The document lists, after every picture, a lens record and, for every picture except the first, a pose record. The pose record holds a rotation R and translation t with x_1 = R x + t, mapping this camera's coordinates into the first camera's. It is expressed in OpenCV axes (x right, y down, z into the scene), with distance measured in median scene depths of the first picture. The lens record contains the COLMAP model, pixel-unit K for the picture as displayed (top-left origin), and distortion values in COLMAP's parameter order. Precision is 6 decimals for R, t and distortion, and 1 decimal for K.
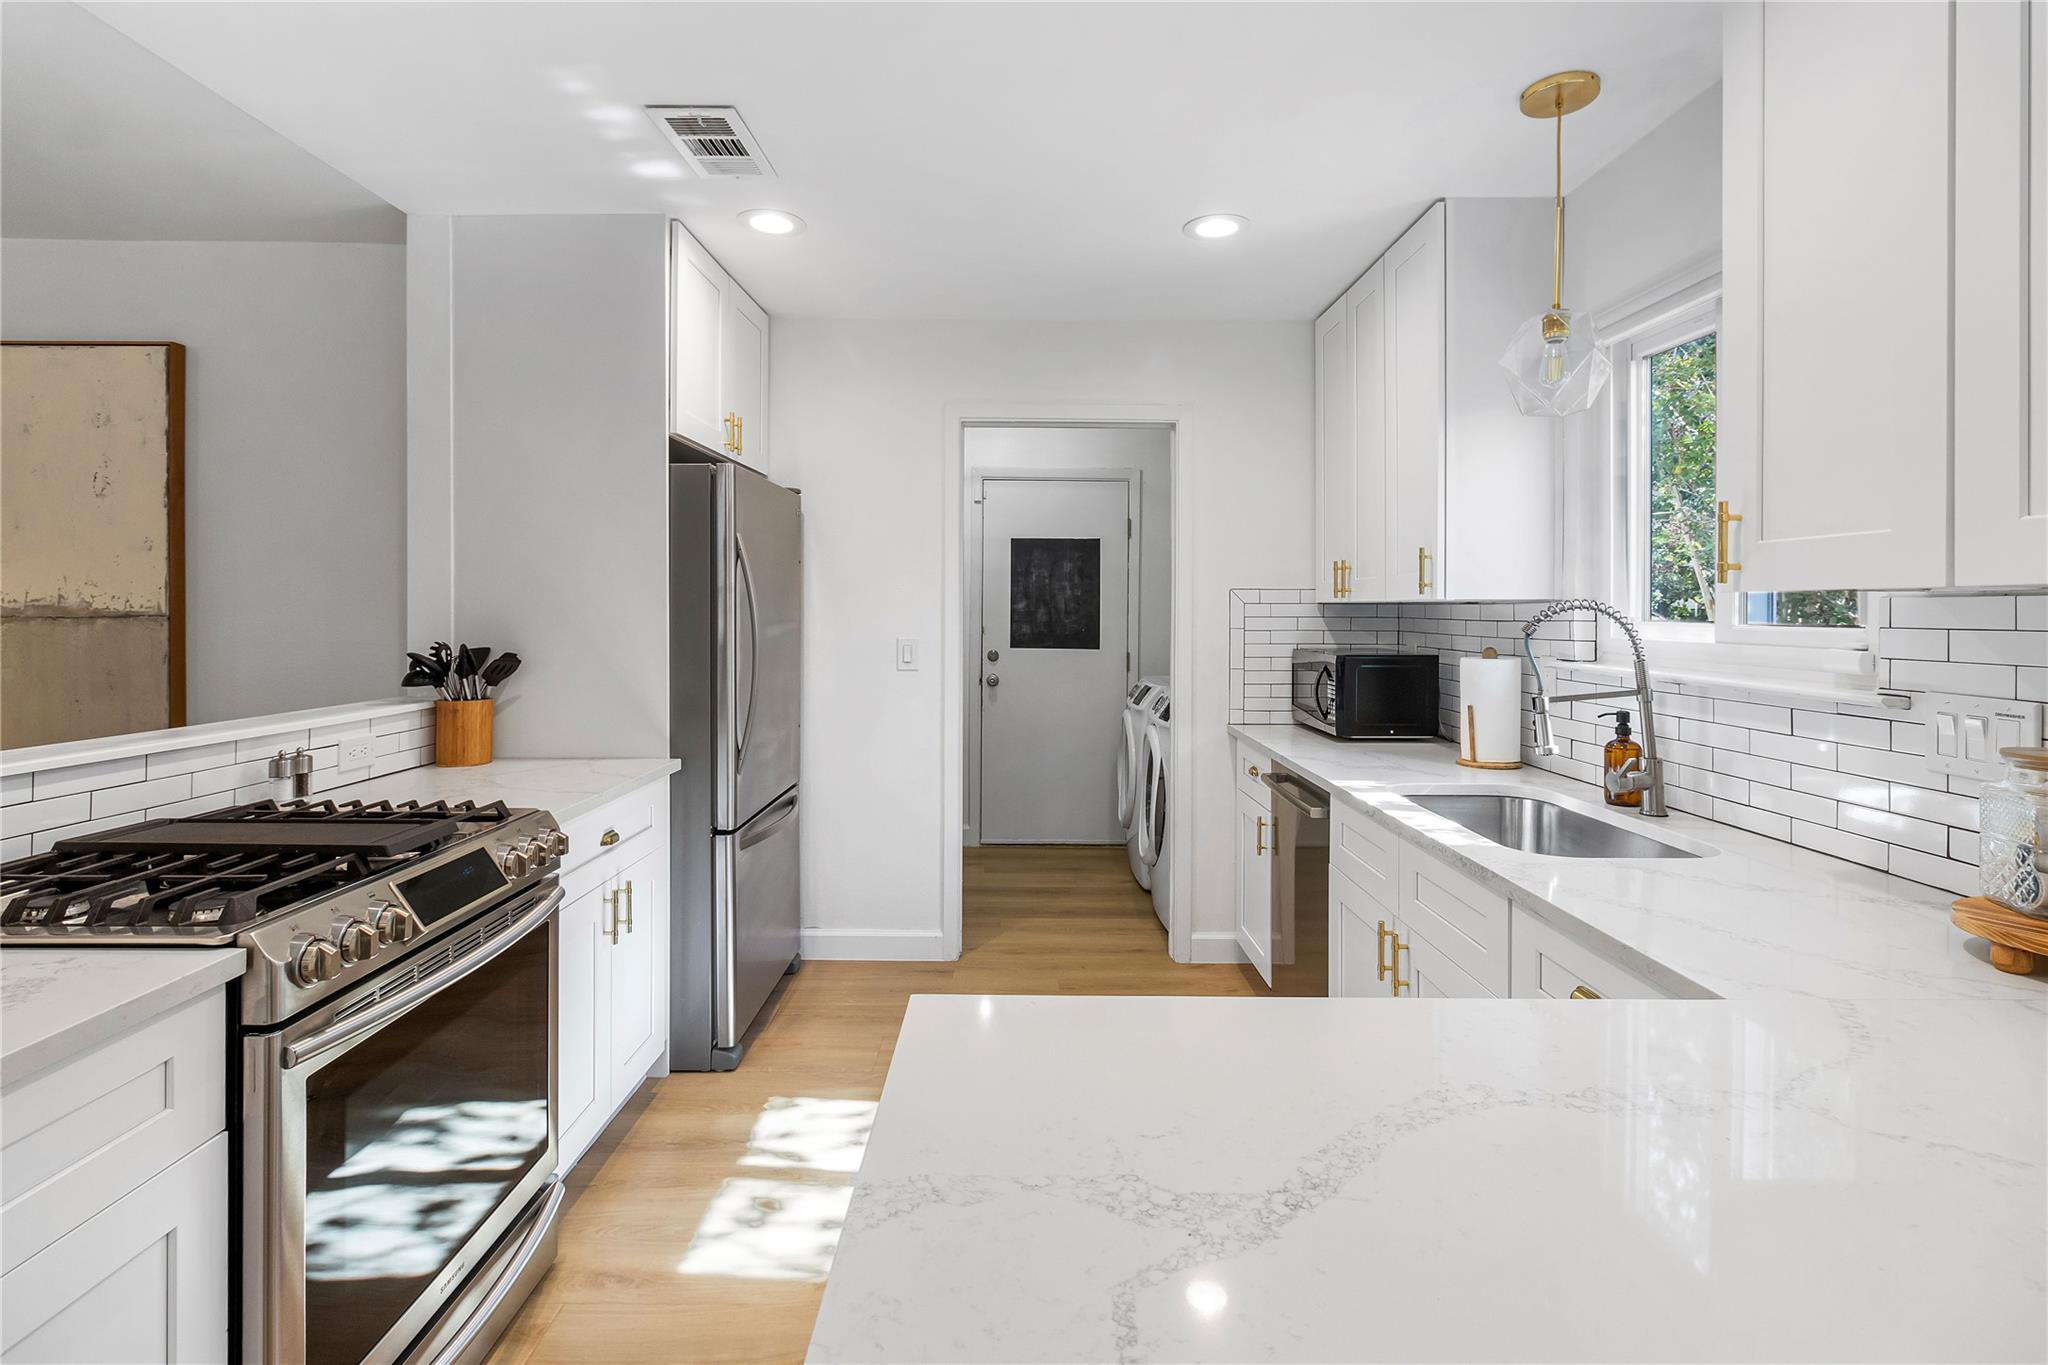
lens RADIAL K [[948.2, 0, 1022.4], [0, 948.2, 677.4], [0, 0, 1]] dist [-0.002585, -0.000092]
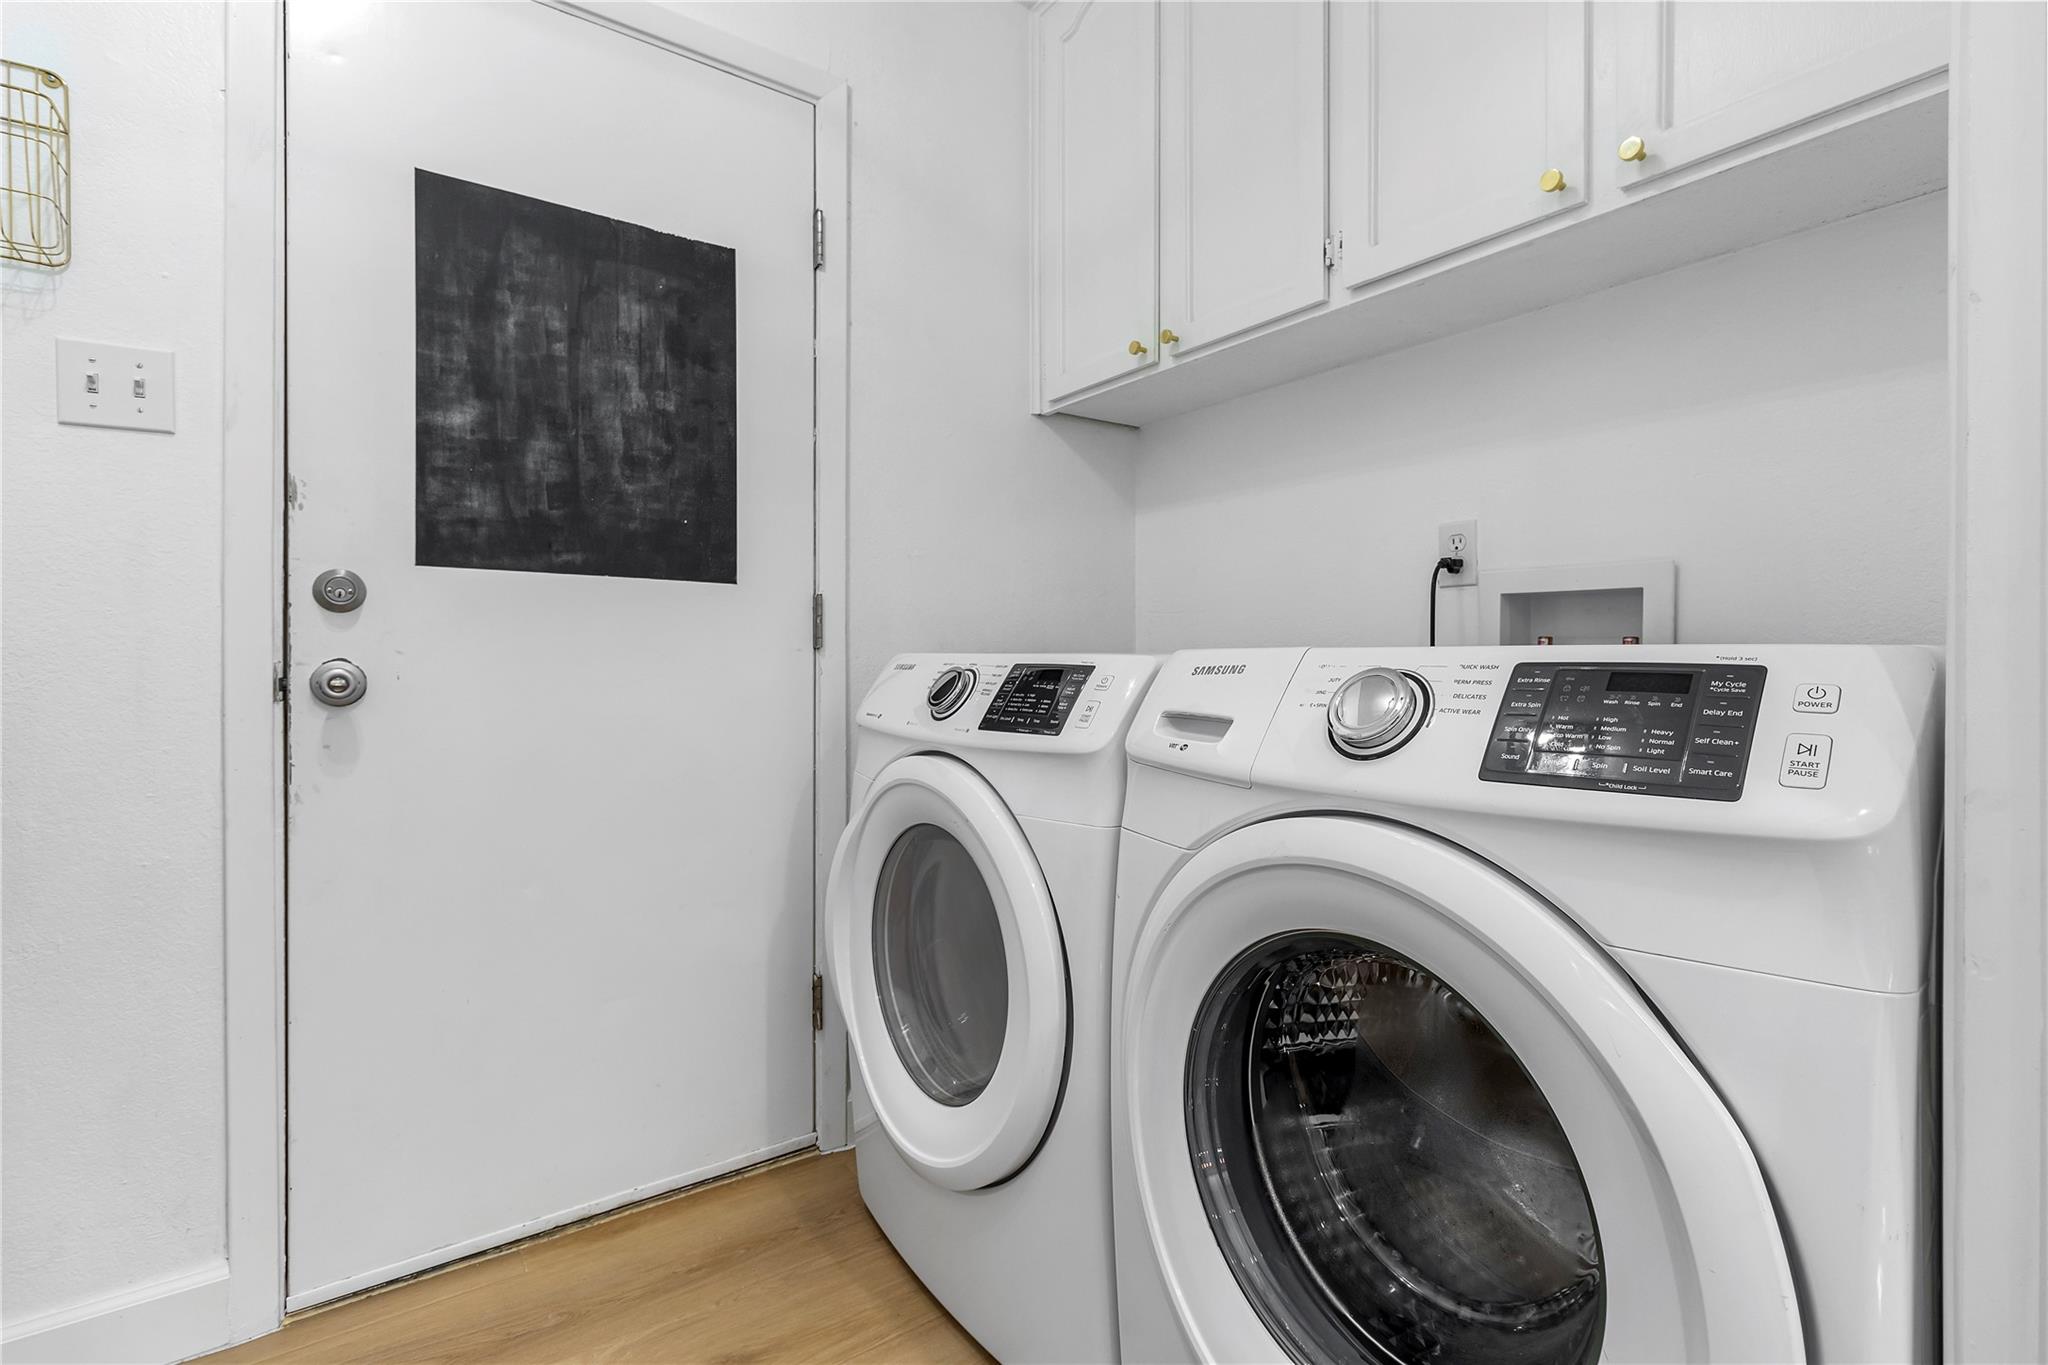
lens RADIAL K [[948.2, 0, 1030.4], [0, 948.2, 670.1], [0, 0, 1]] dist [-0.002585, -0.000092]
pose [[0.807816, -0.007823, 0.589383, -0.030975], [0.006375, 0.999969, 0.004535, -0.000420], [-0.589401, 0.000094, 0.807841, 0.671219]]
